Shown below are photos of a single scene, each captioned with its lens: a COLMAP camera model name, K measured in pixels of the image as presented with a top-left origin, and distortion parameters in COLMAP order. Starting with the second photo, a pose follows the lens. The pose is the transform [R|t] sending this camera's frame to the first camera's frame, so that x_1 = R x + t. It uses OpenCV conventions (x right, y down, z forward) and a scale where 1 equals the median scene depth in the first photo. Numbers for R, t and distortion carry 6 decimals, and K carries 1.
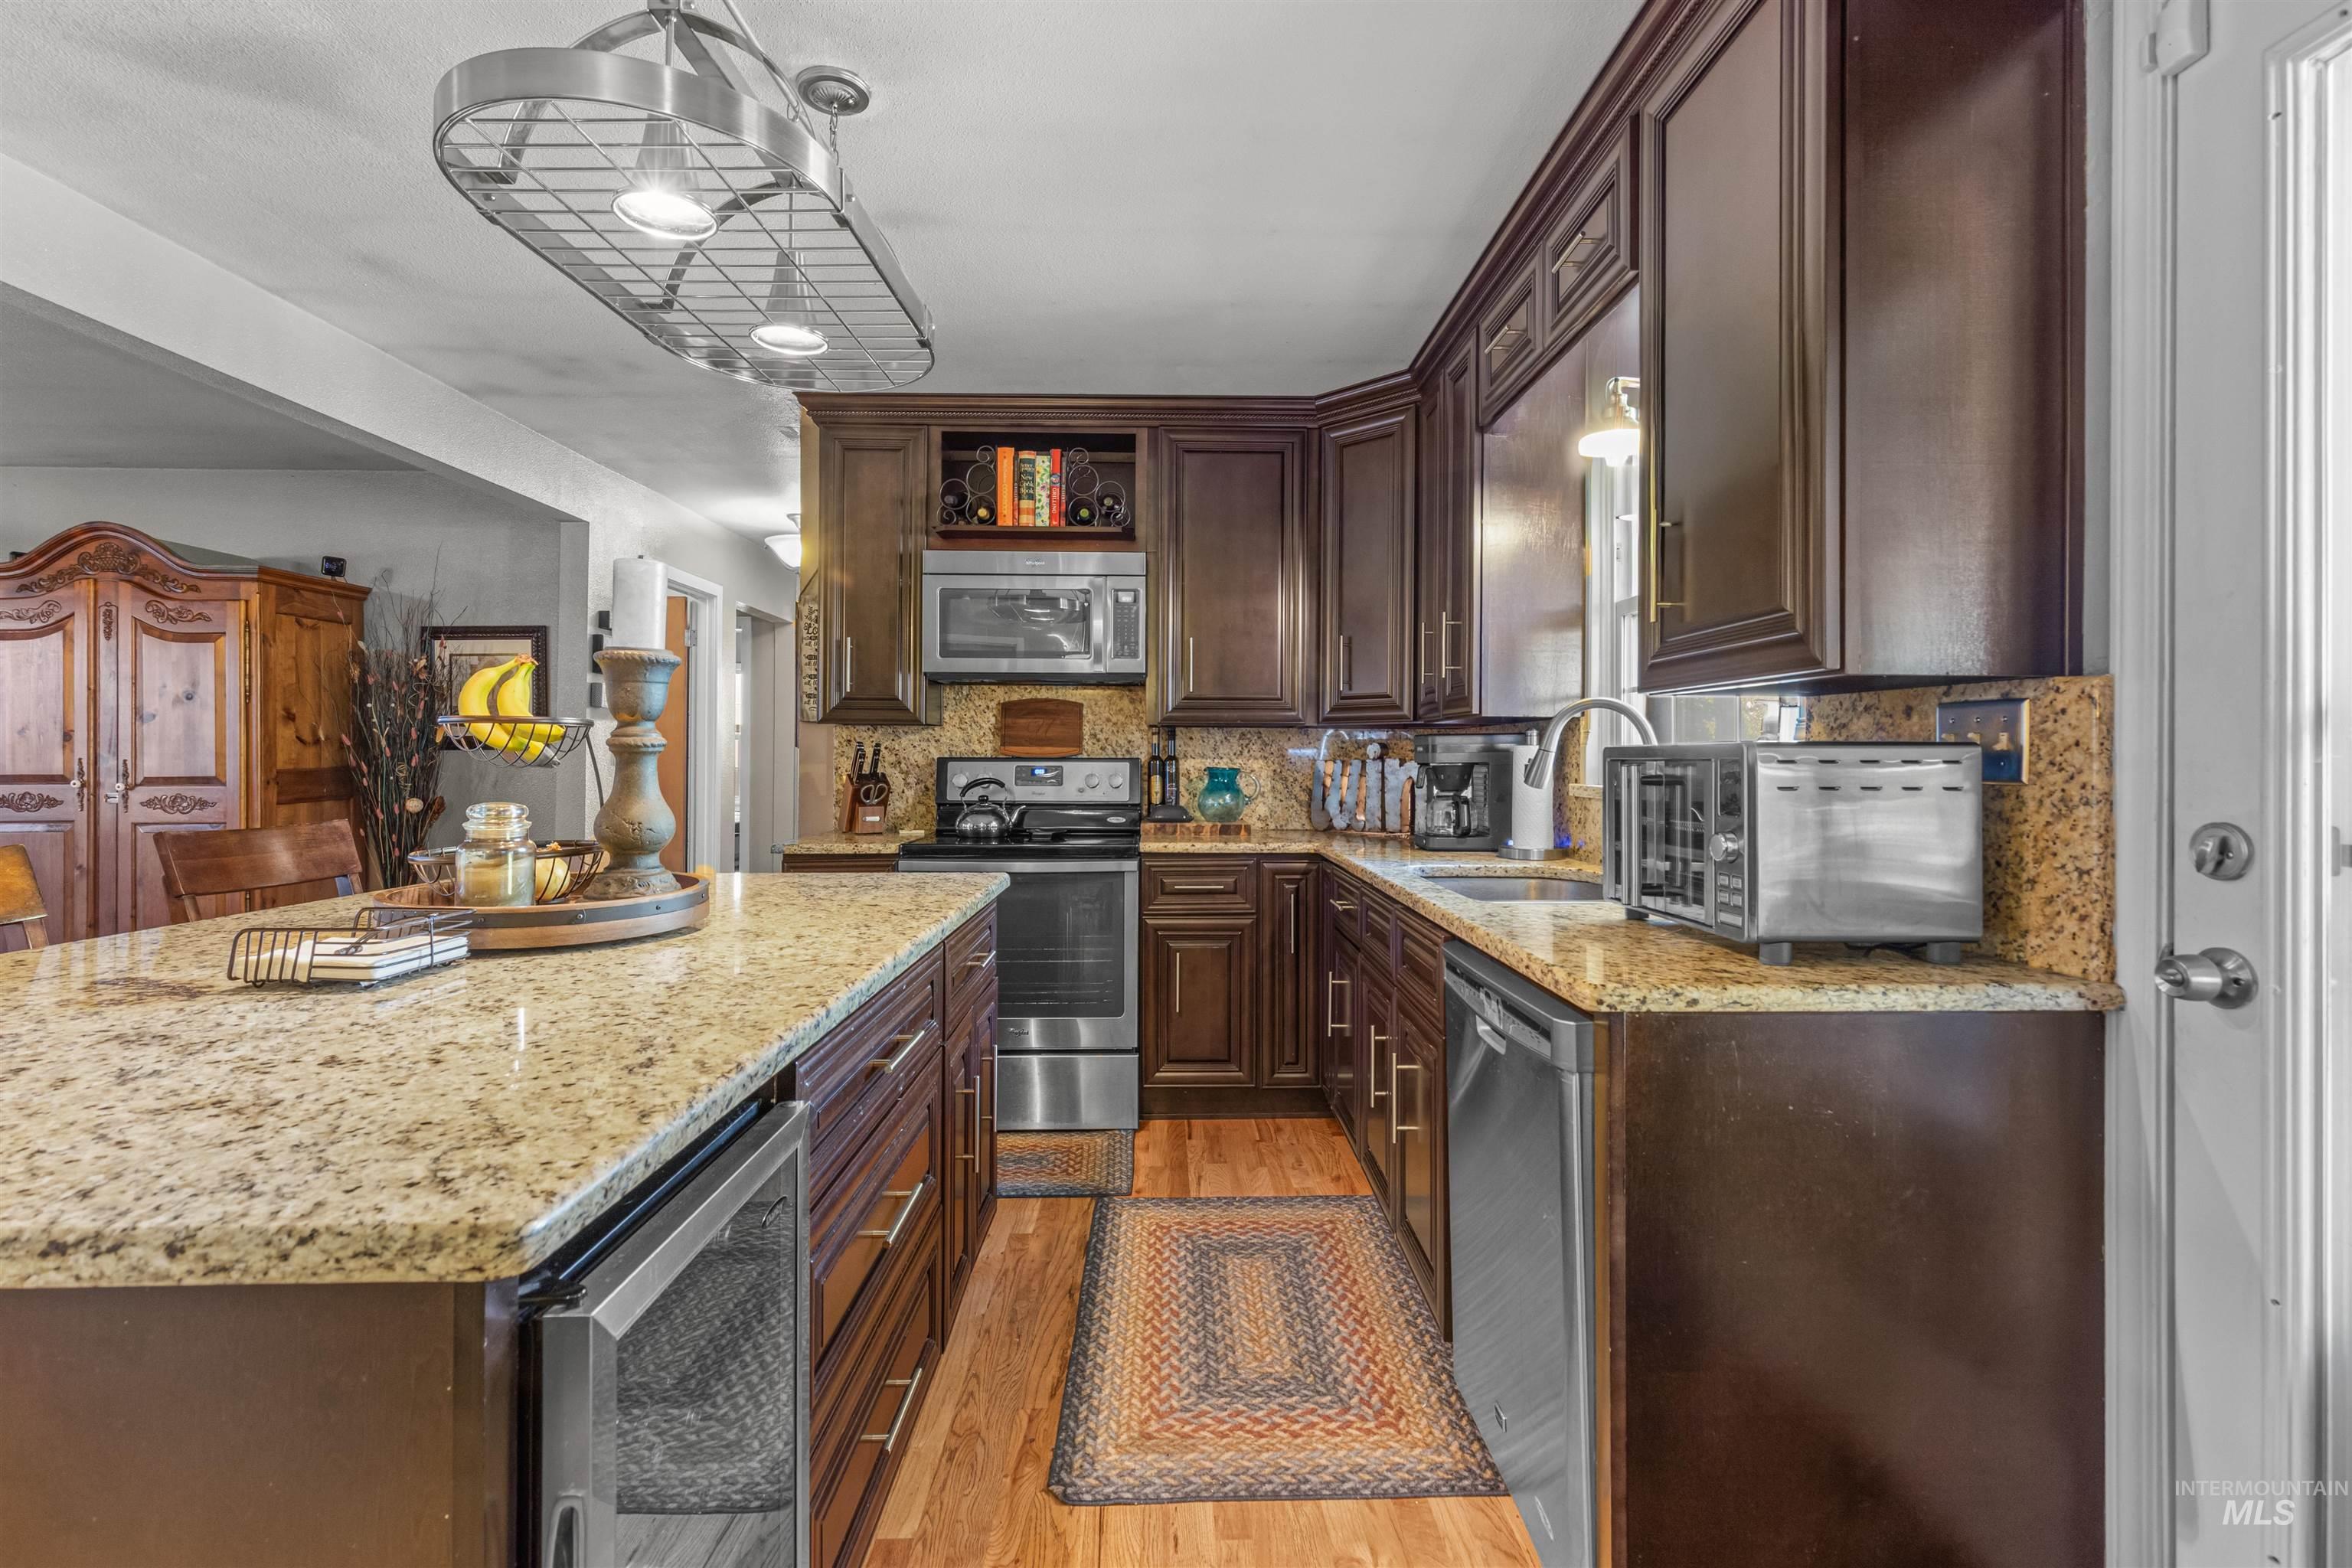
lens RADIAL K [[1069.1, 0, 1173.6], [0, 1069.1, 753.2], [0, 0, 1]] dist [0.003691, 0.000396]
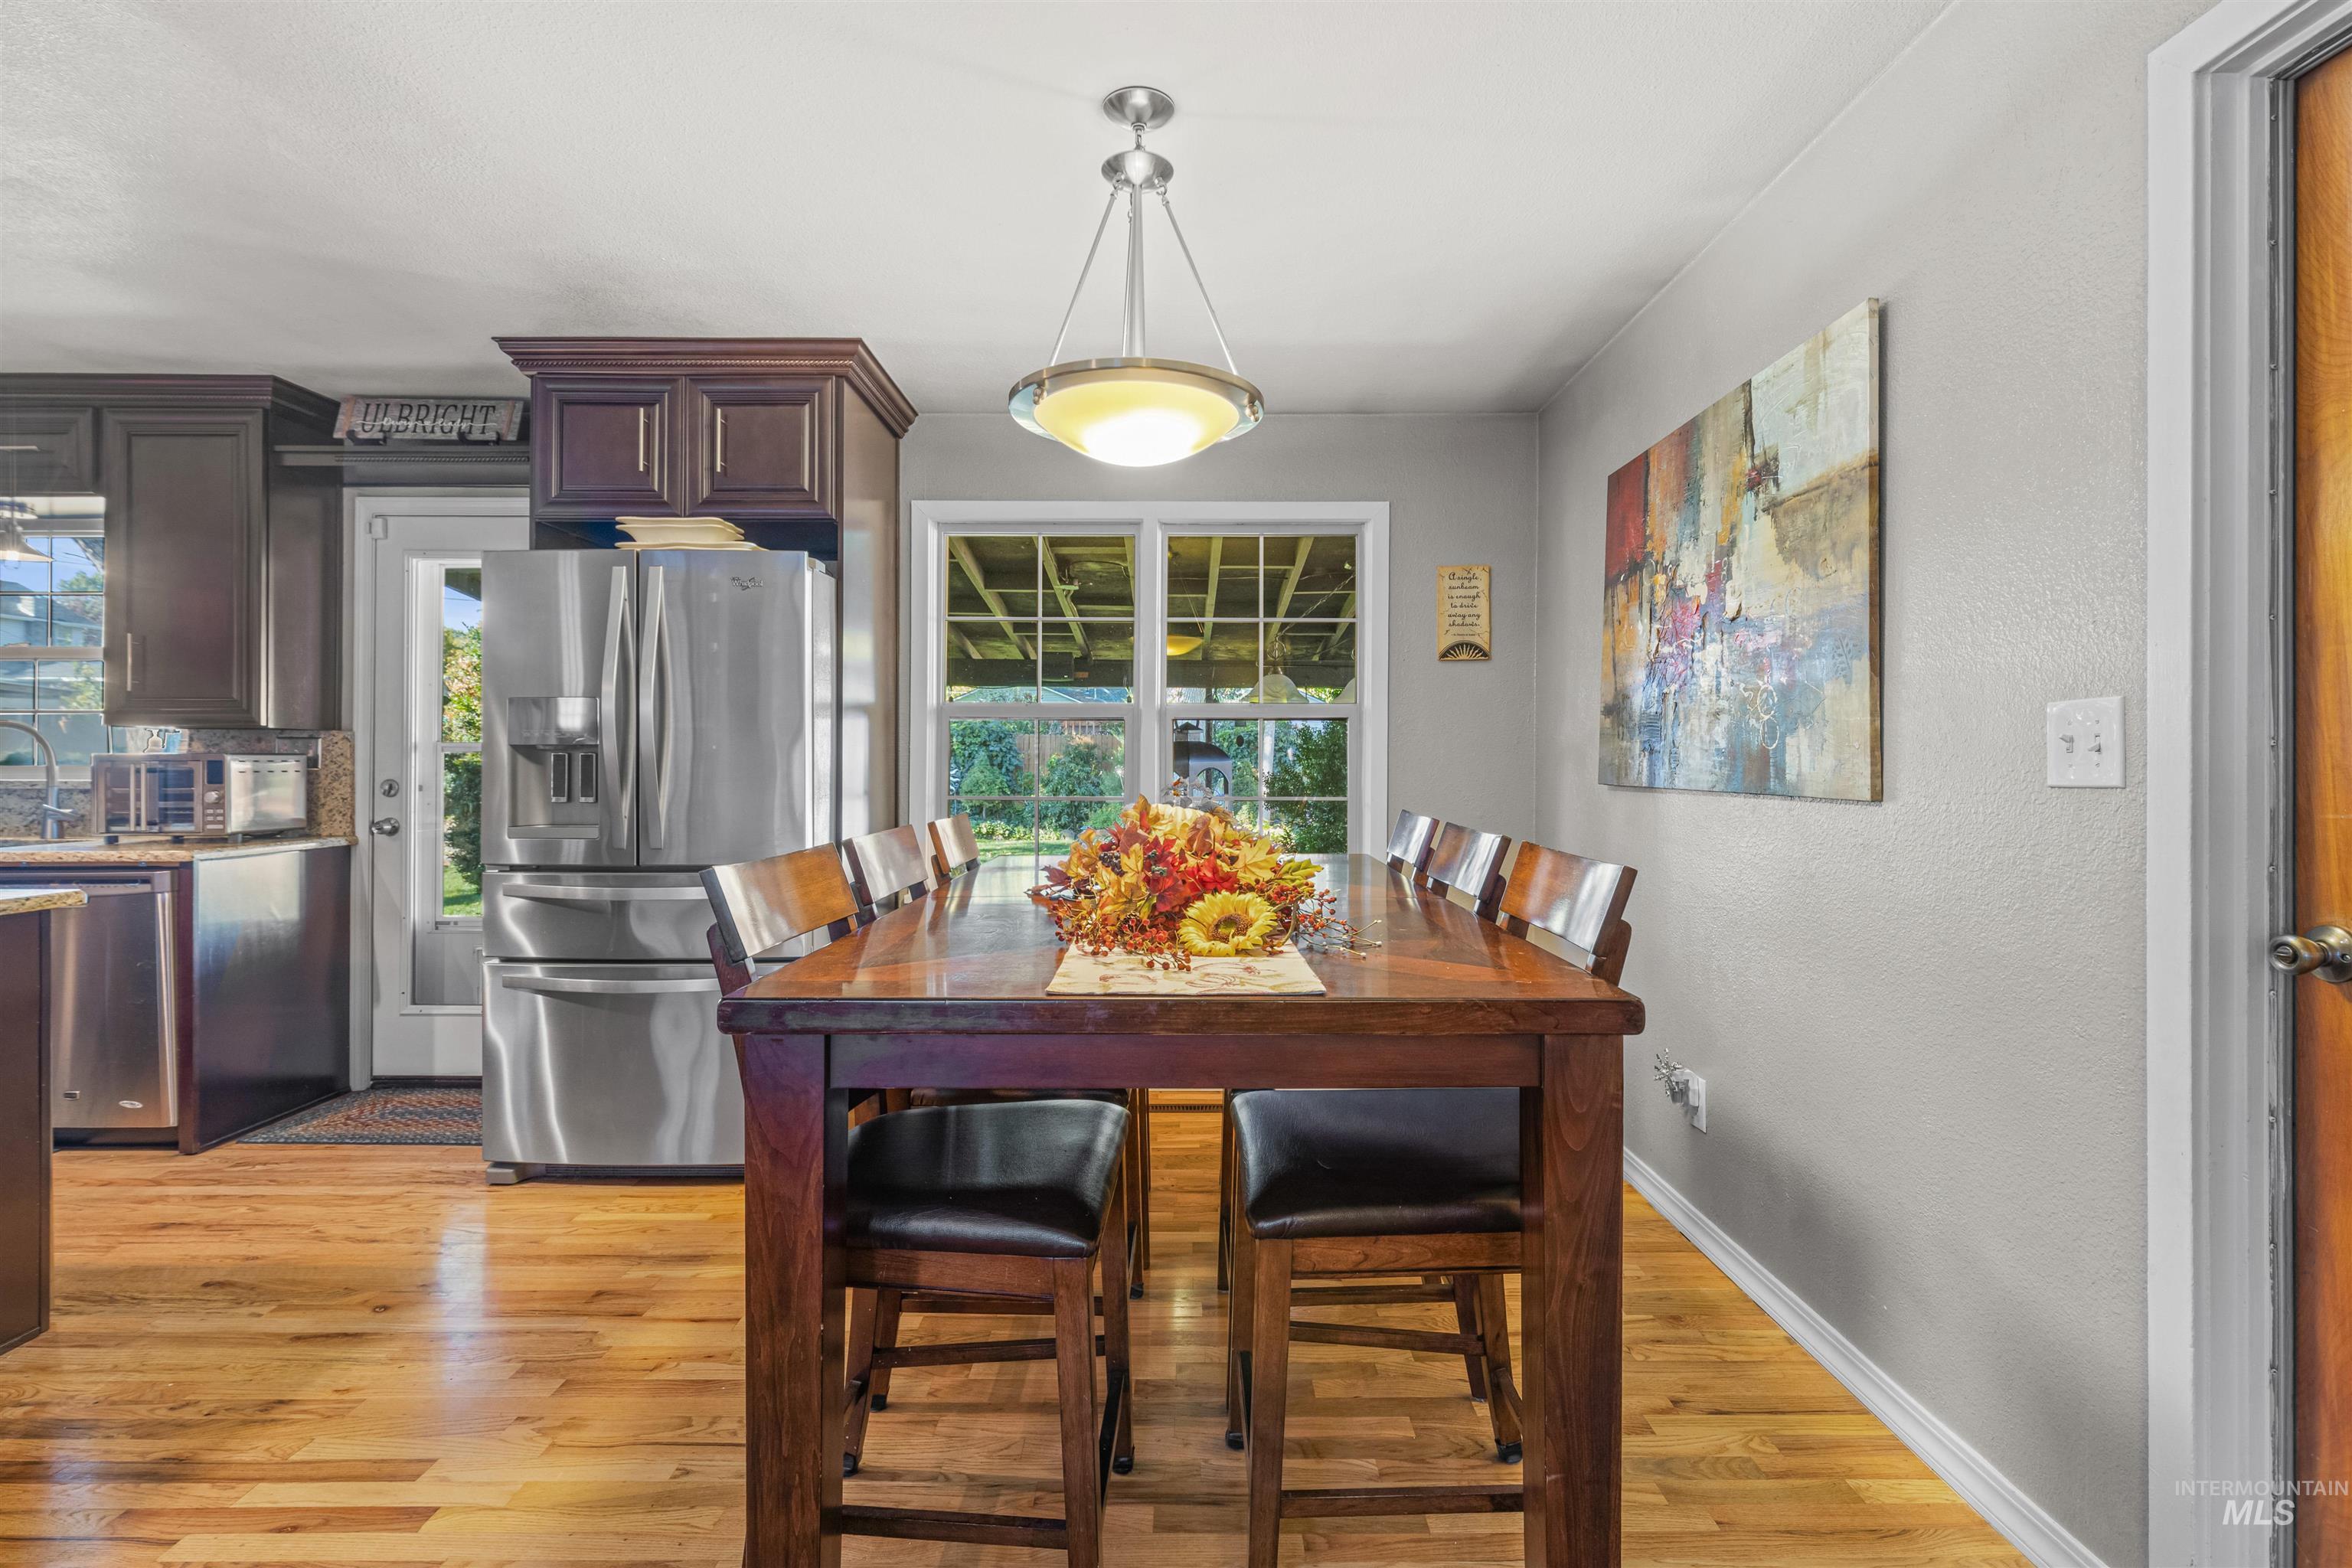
lens RADIAL K [[1069.1, 0, 1181.7], [0, 1069.1, 776.0], [0, 0, 1]] dist [0.003691, 0.000396]
pose [[0.010832, -0.017636, 0.999786, -1.900976], [-0.006541, 0.999822, 0.017707, -0.015965], [-0.999920, -0.006731, 0.010715, -1.216882]]
